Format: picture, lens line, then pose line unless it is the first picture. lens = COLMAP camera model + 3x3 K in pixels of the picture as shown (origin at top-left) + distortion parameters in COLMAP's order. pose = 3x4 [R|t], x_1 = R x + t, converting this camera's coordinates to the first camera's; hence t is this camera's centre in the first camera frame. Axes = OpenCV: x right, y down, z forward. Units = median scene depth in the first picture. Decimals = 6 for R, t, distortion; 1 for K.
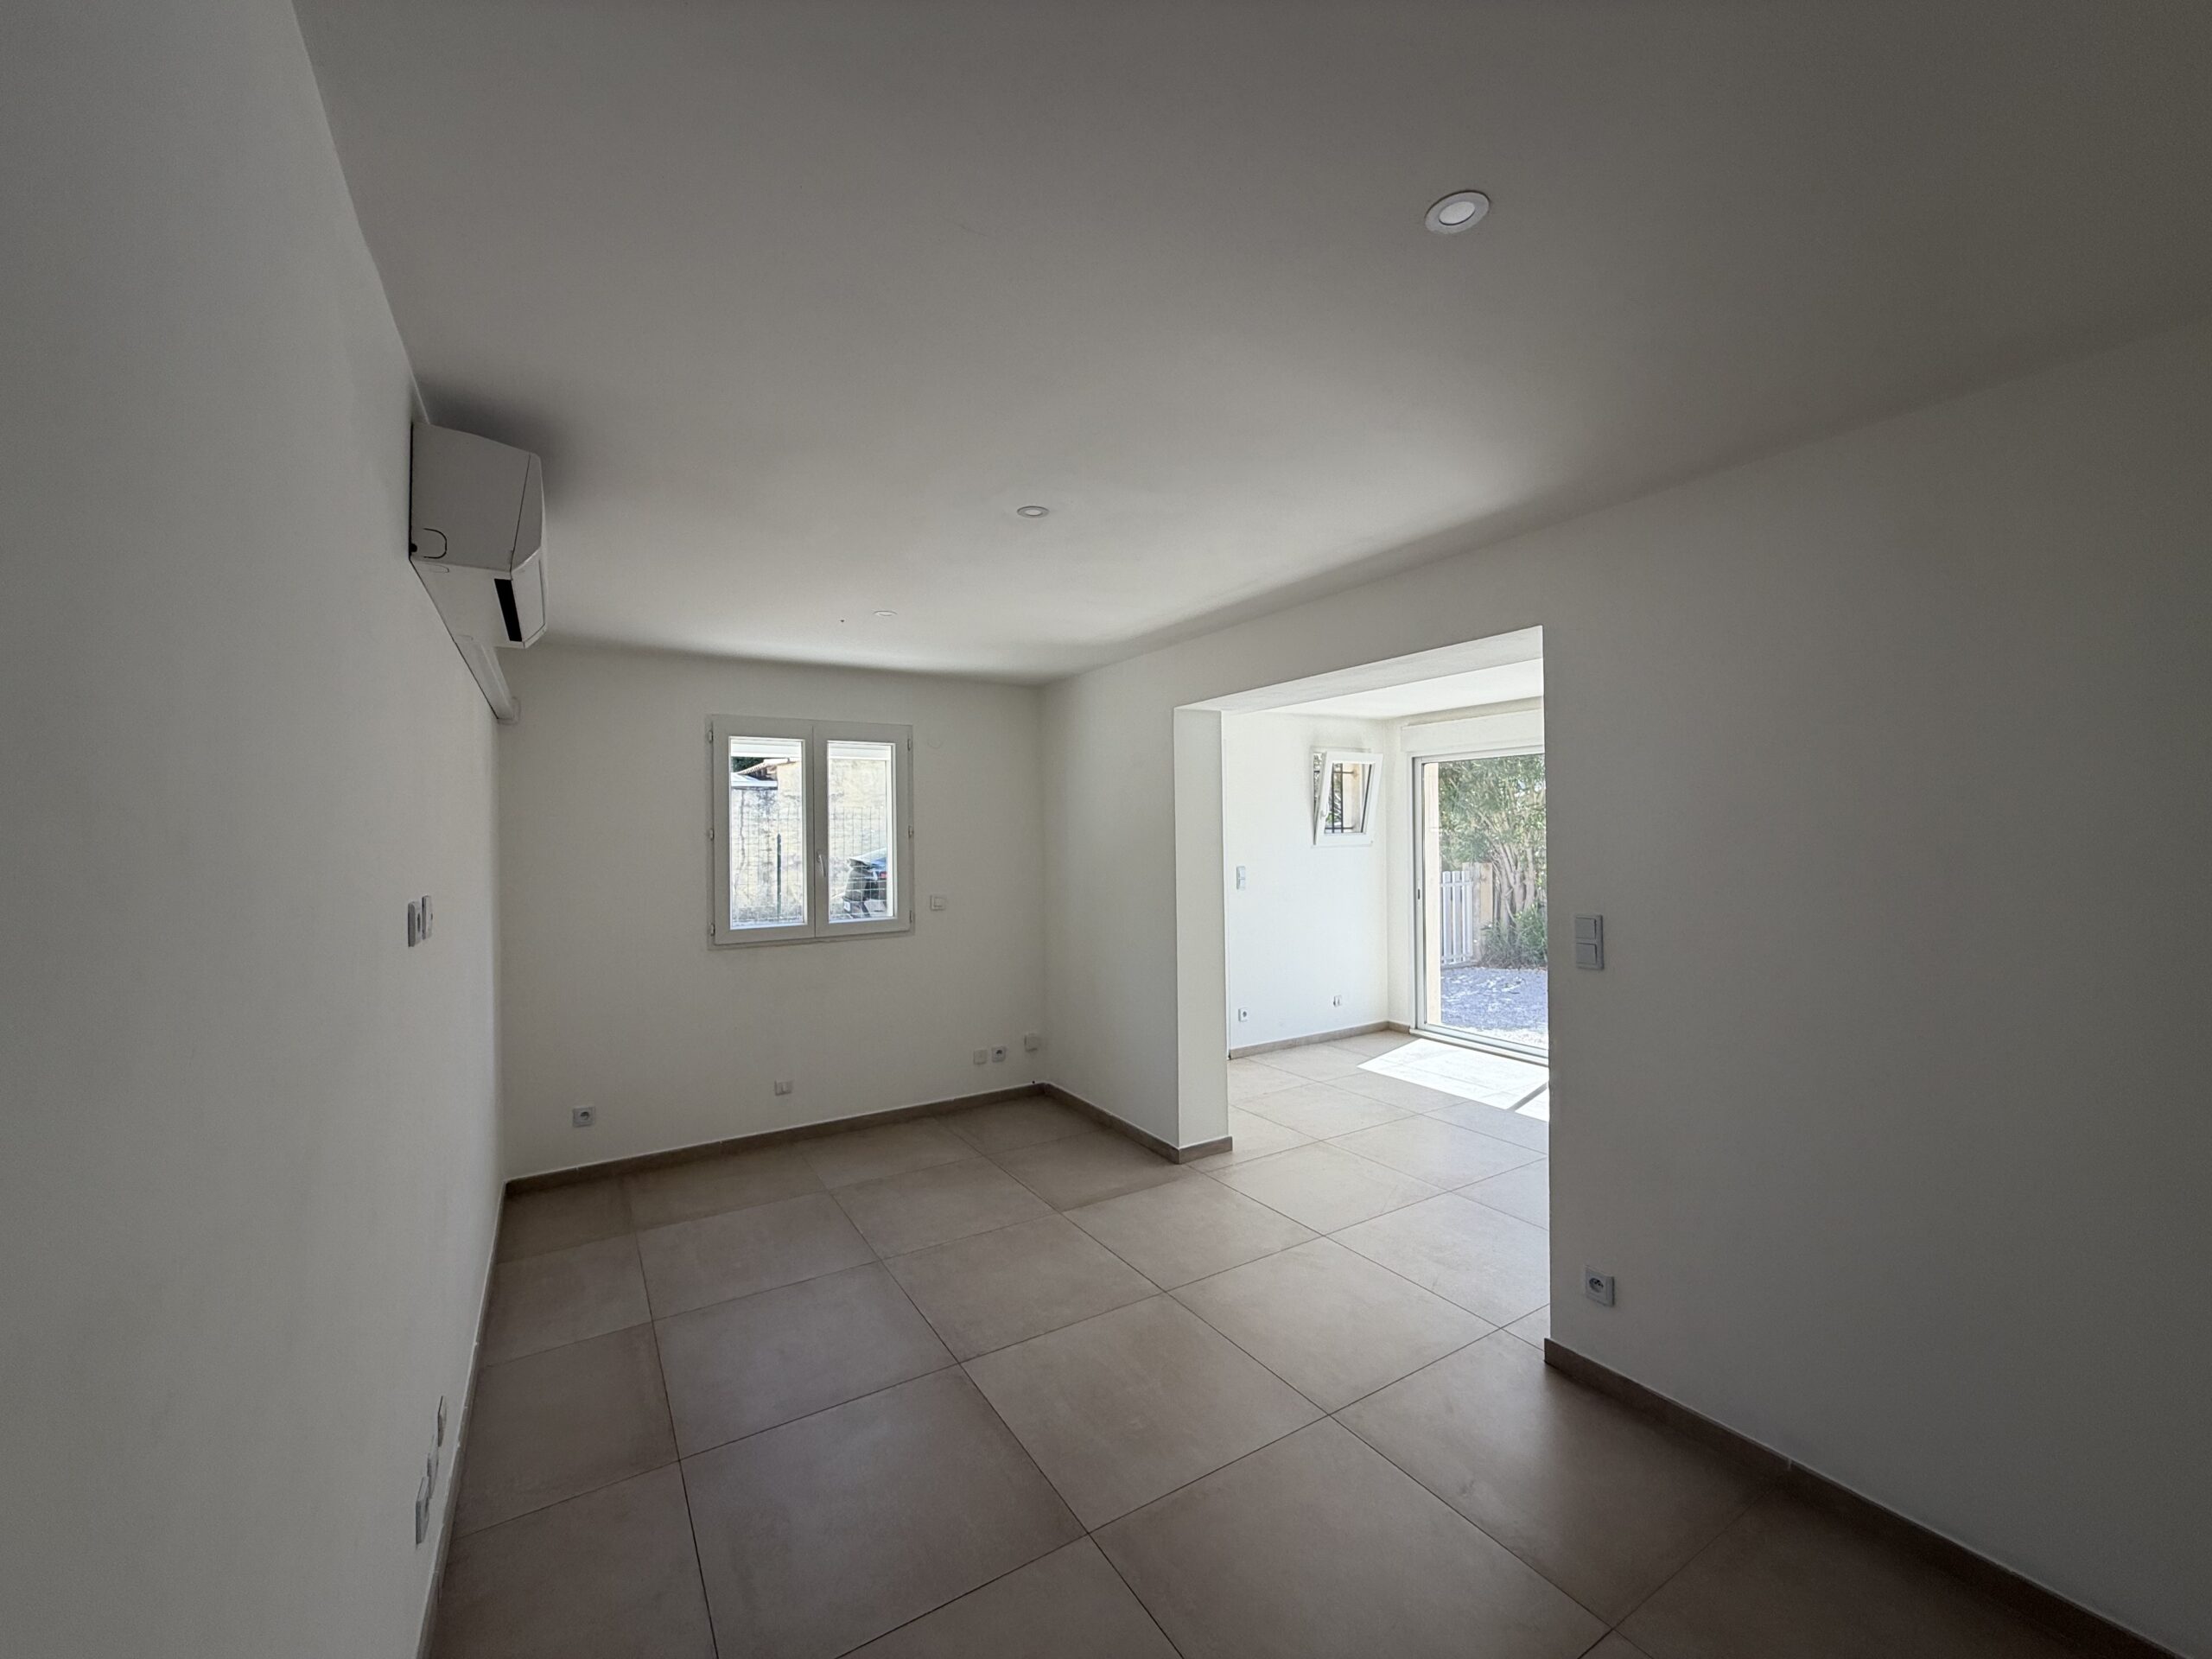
lens RADIAL K [[883.6, 0, 1106.8], [0, 883.6, 831.5], [0, 0, 1]] dist [-0.000247, 0.000244]
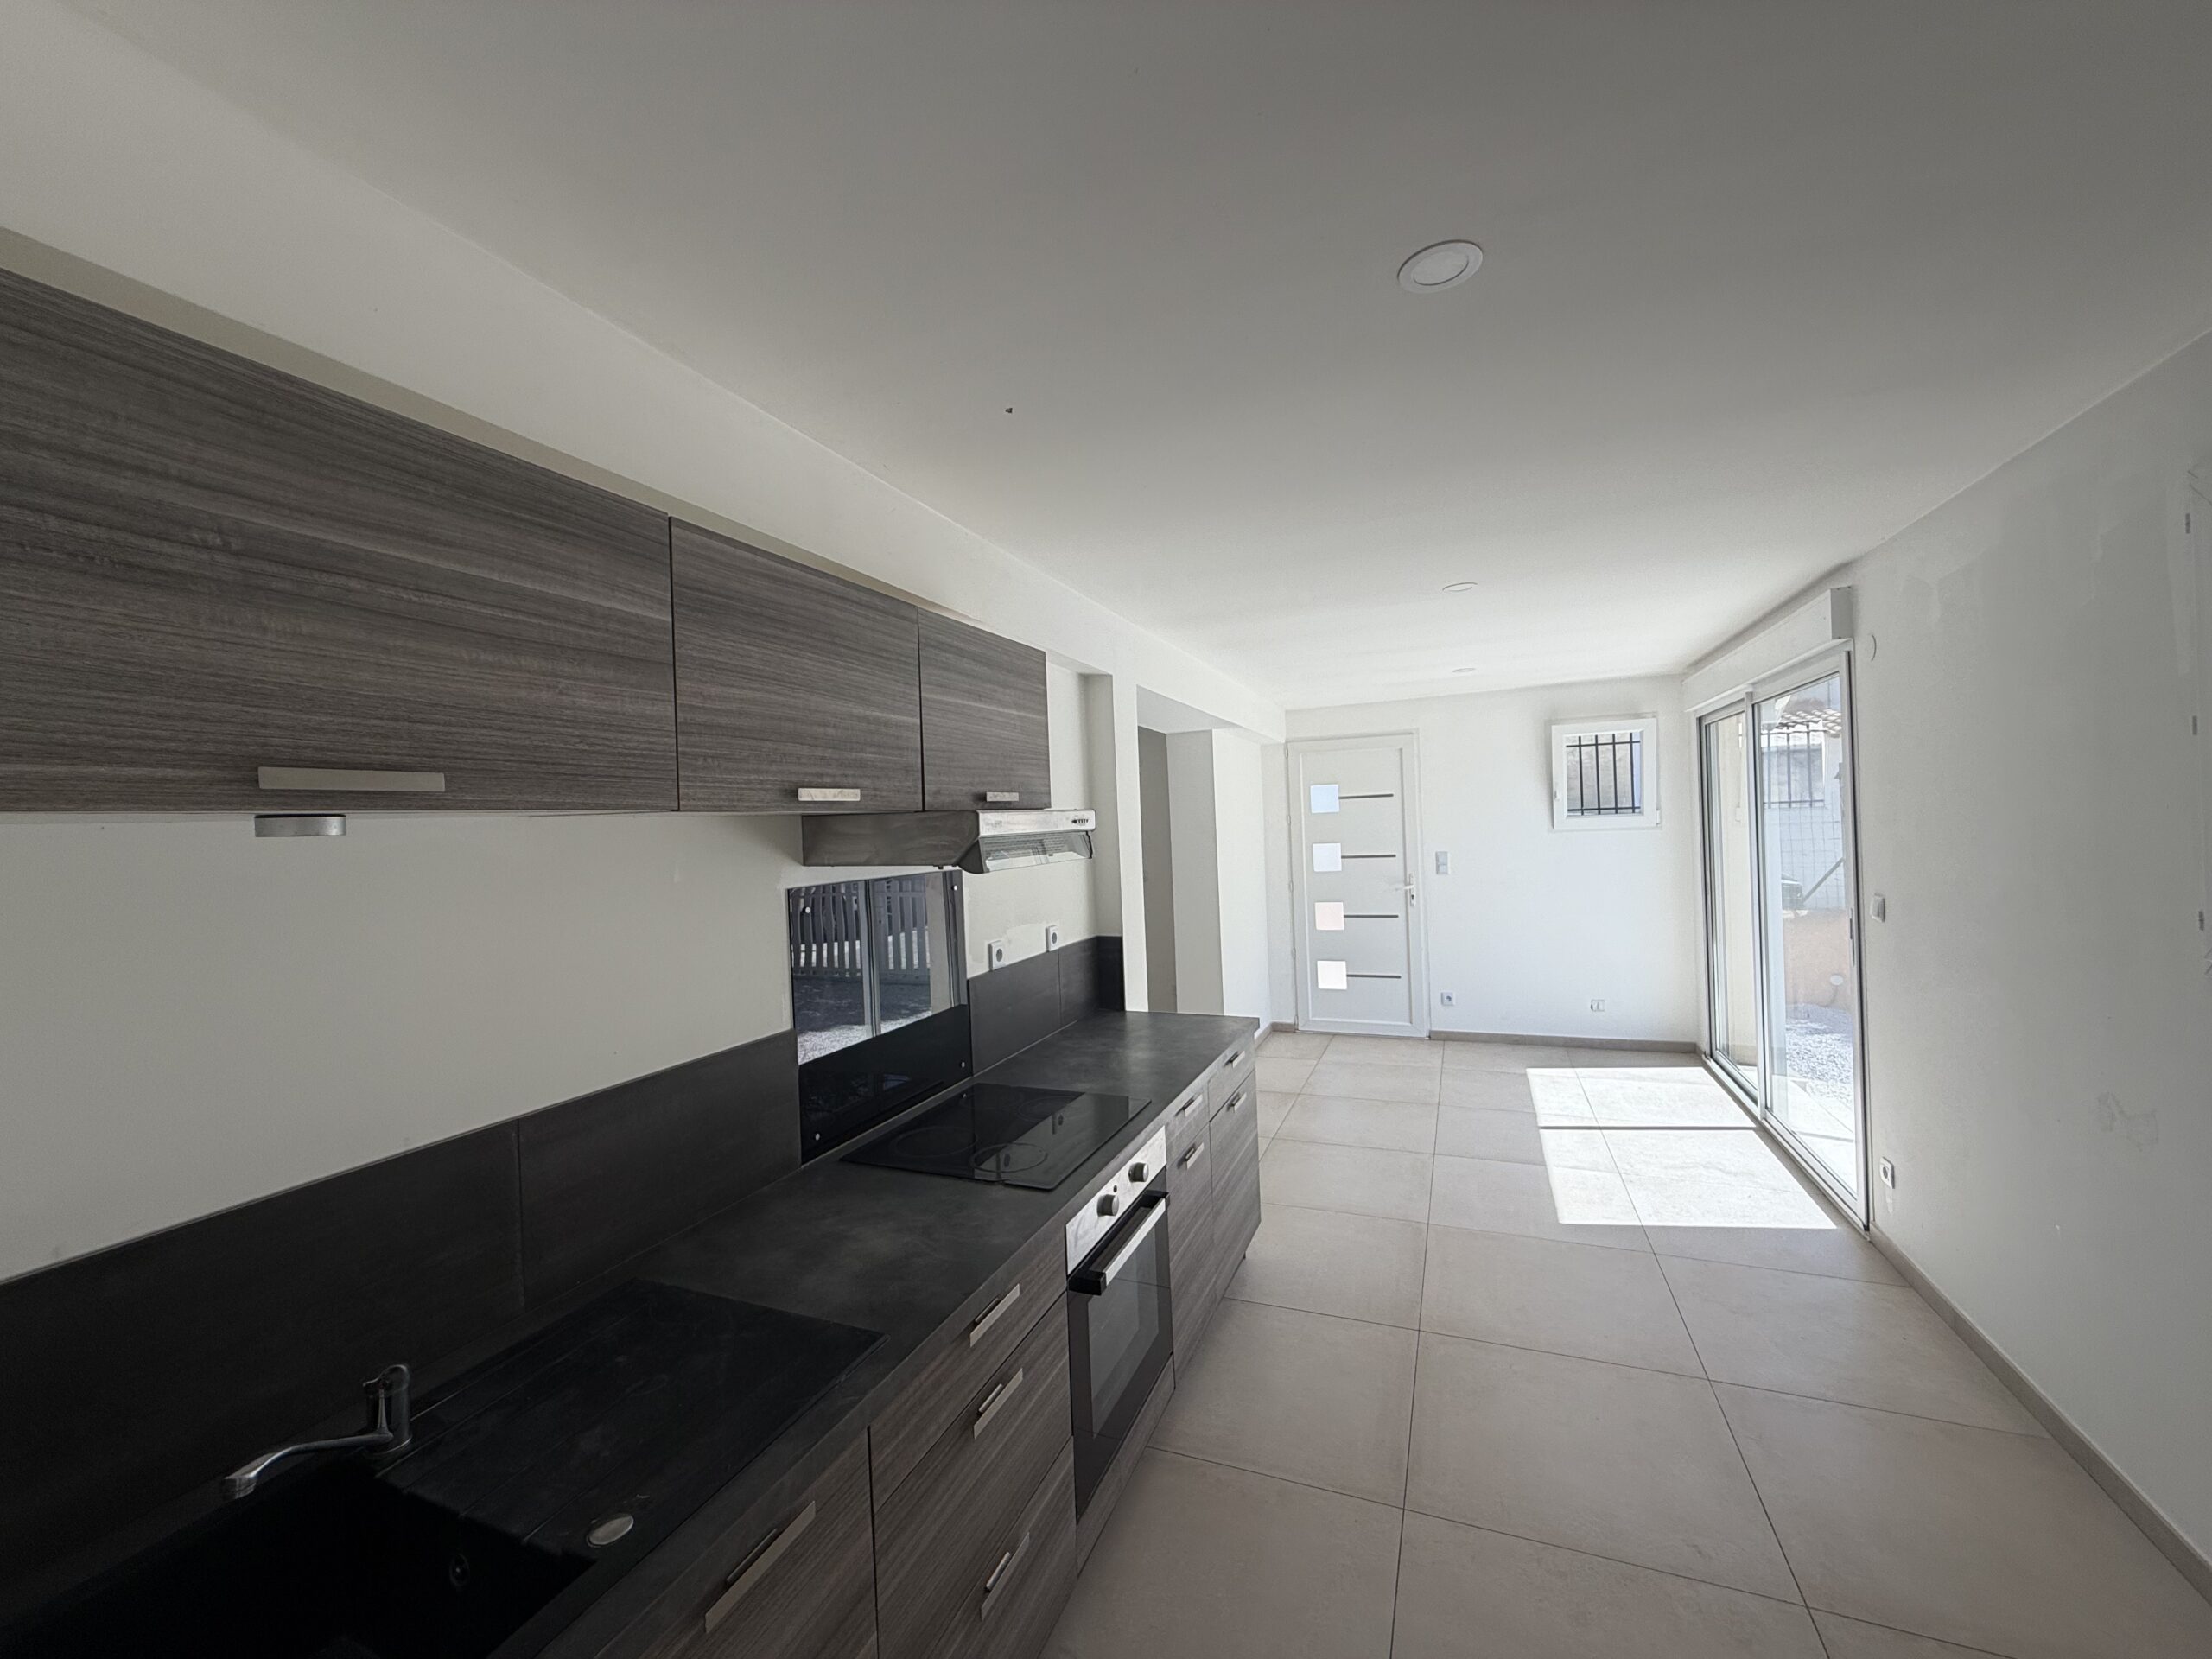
lens RADIAL K [[883.6, 0, 1103.3], [0, 883.6, 827.1], [0, 0, 1]] dist [-0.000247, 0.000244]
pose [[0.587448, -0.010016, -0.809200, 0.408679], [0.032726, 0.999399, 0.011388, -0.006994], [0.808600, -0.033171, 0.587423, 0.054379]]
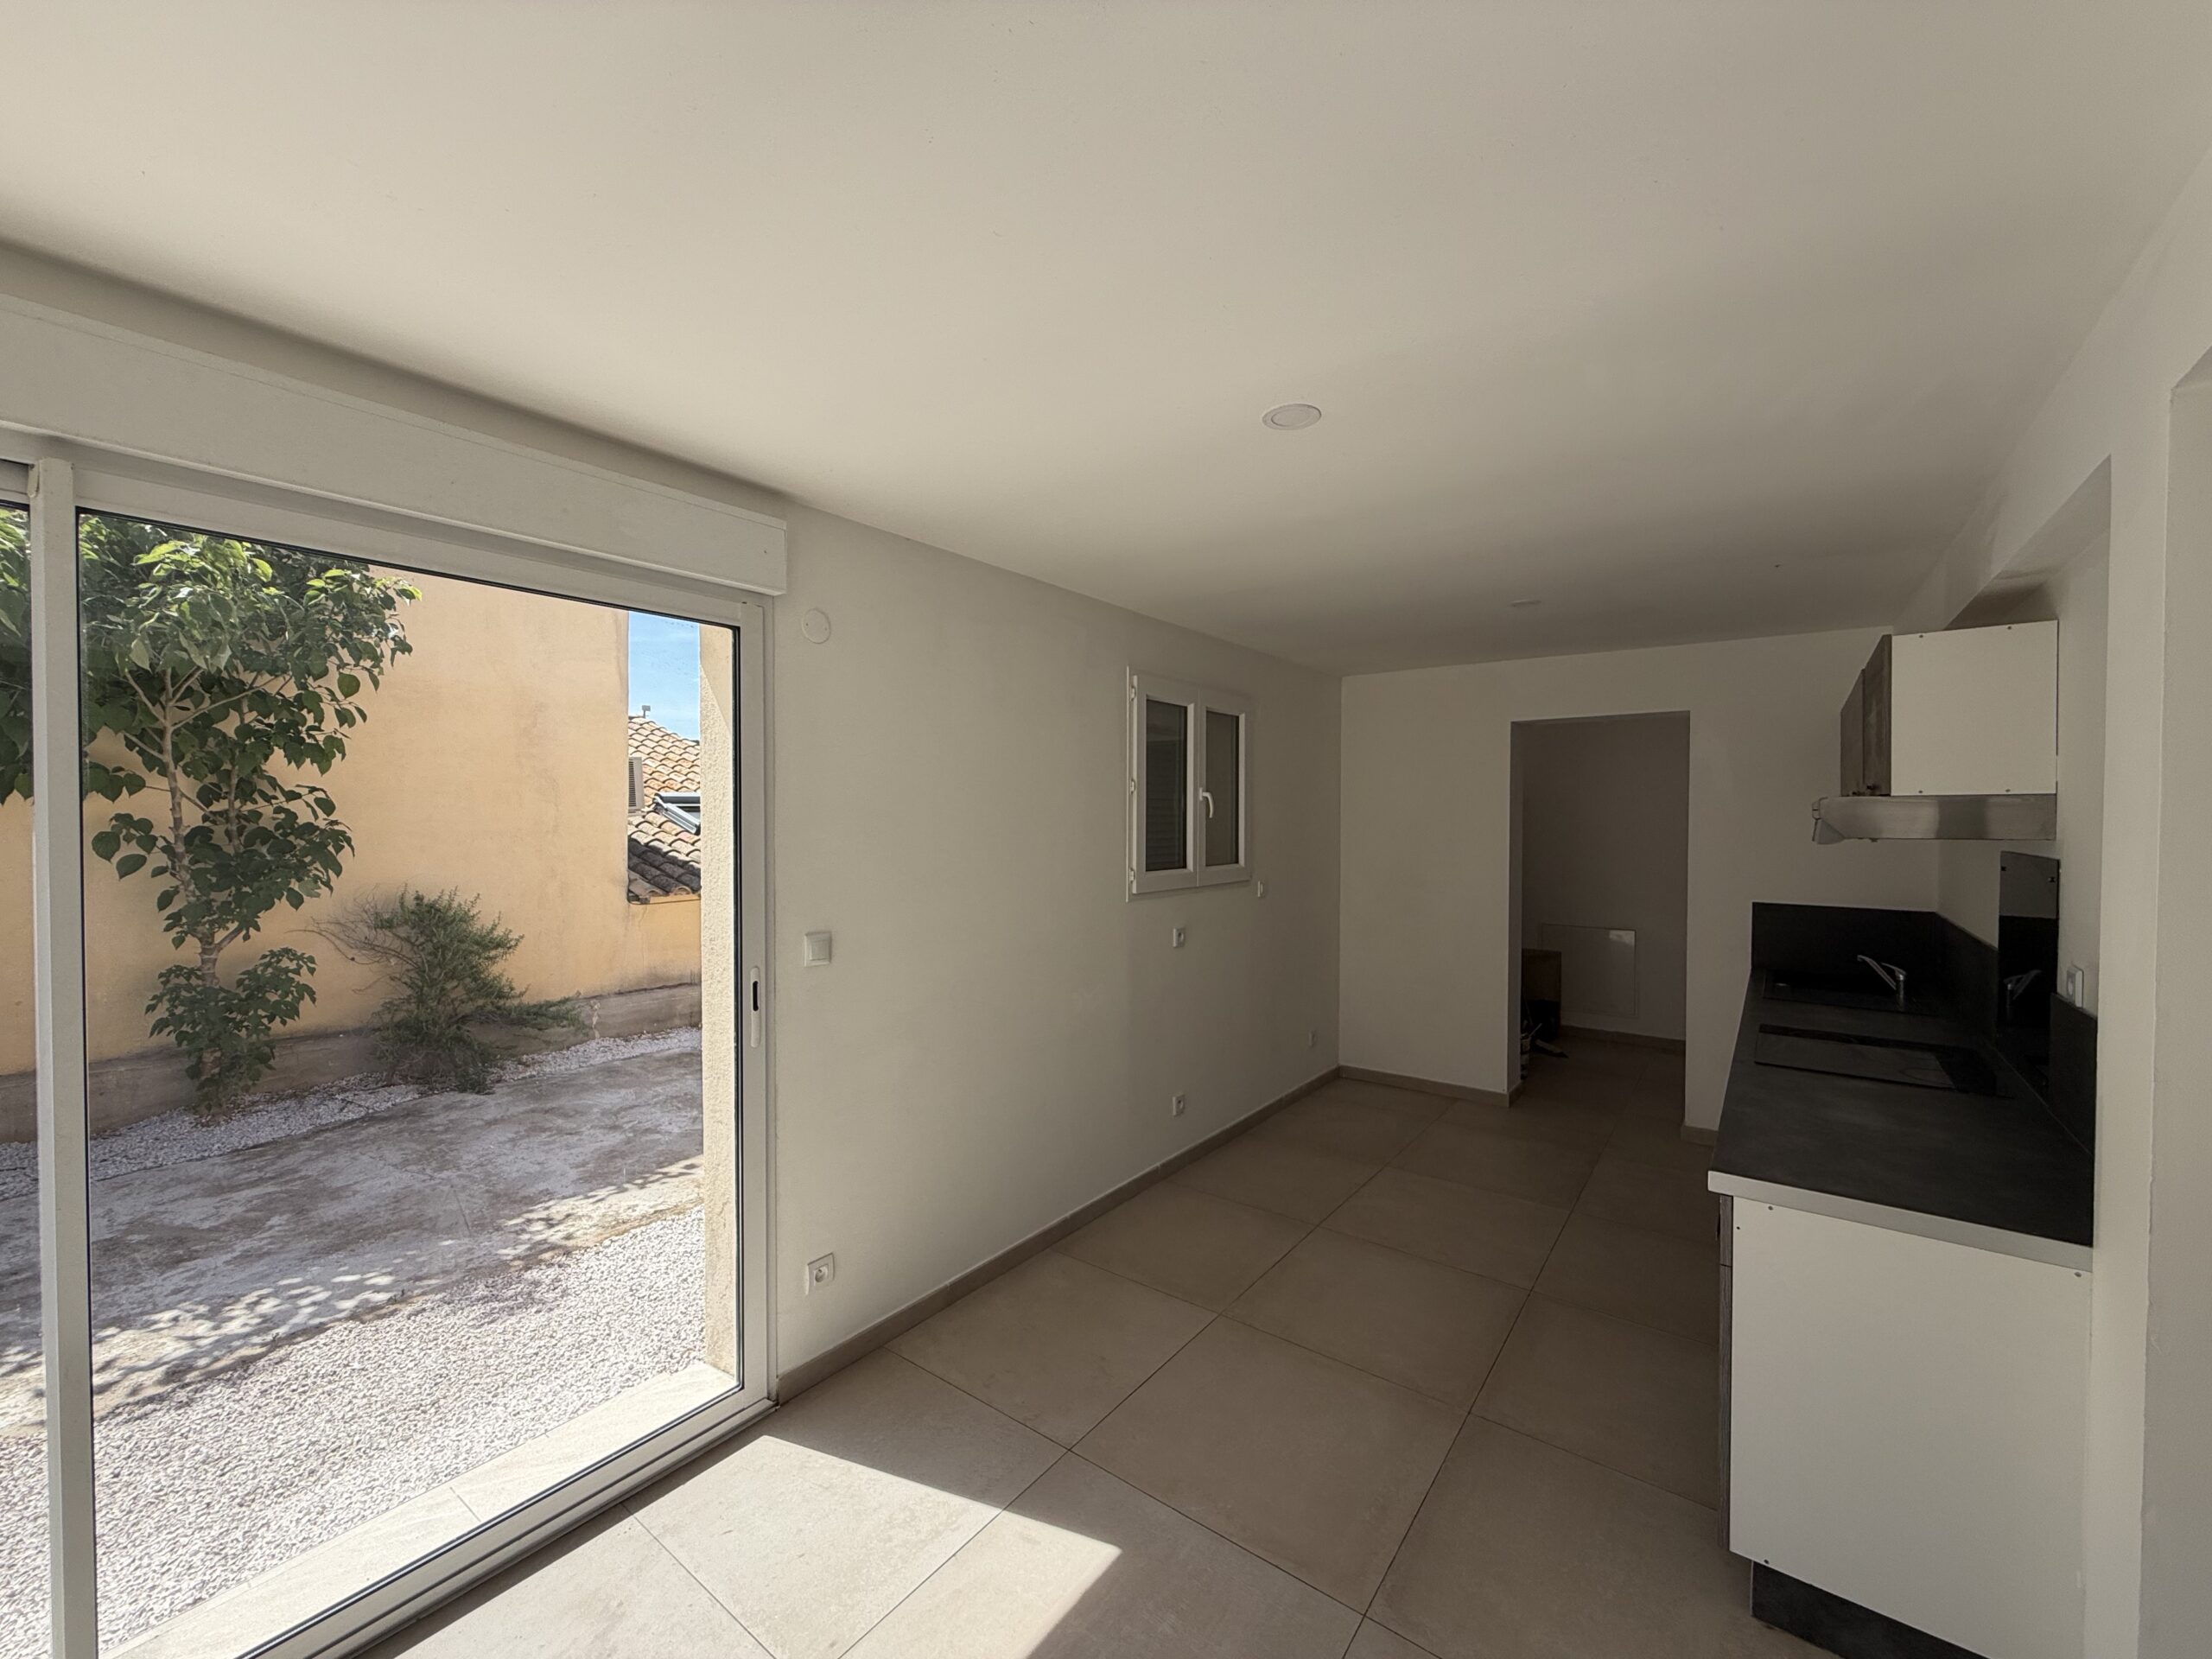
lens RADIAL K [[883.6, 0, 1098.4], [0, 883.6, 827.1], [0, 0, 1]] dist [-0.000247, 0.000244]
pose [[-0.358723, -0.003006, 0.933439, 0.096423], [0.002227, 0.999989, 0.004076, -0.002336], [-0.933441, 0.003540, -0.358712, 0.421614]]
